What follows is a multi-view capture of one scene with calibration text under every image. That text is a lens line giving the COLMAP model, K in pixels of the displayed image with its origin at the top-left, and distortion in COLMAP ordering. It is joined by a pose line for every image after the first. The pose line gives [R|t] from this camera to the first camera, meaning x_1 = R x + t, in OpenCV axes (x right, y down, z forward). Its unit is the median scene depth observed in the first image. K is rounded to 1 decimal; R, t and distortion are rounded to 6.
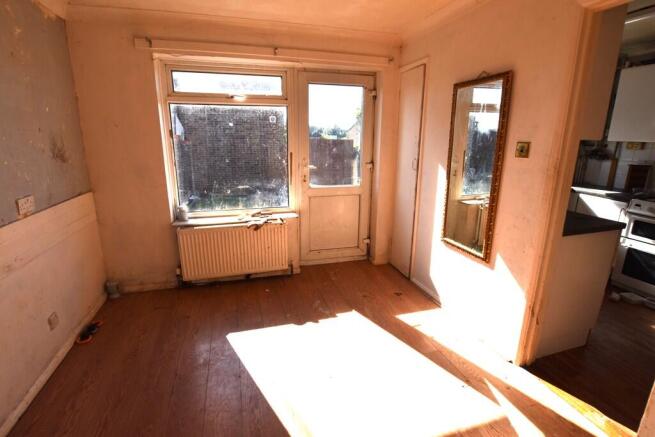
lens RADIAL K [[317.9, 0, 328.8], [0, 317.9, 218.6], [0, 0, 1]] dist [-0.022076, -0.001099]
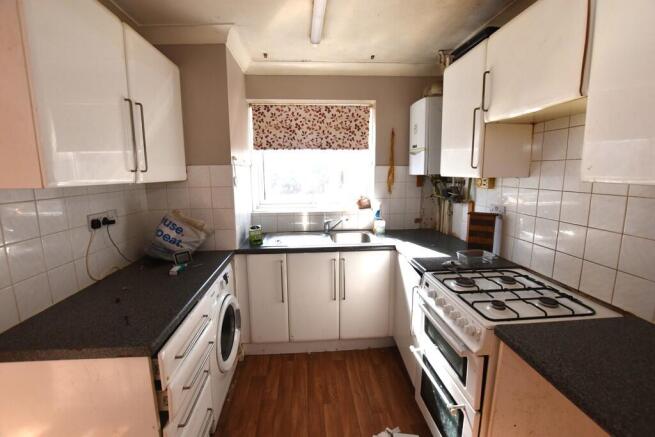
lens RADIAL K [[288.2, 0, 325.7], [0, 288.2, 218.0], [0, 0, 1]] dist [-0.026879, 0.002227]
pose [[0.974422, 0.013152, -0.224340, 0.798605], [-0.033869, 0.995478, -0.088748, -0.097406], [0.222158, 0.094076, 0.970461, 0.360757]]
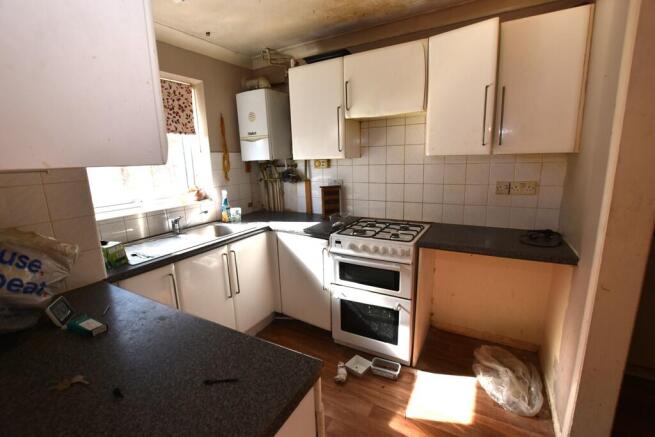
lens RADIAL K [[288.2, 0, 327.5], [0, 288.2, 217.2], [0, 0, 1]] dist [-0.026879, 0.002227]
pose [[0.727647, -0.171255, 0.664231, 0.450655], [0.210902, 0.977283, 0.020929, -0.104525], [-0.652726, 0.124859, 0.747235, 0.420299]]
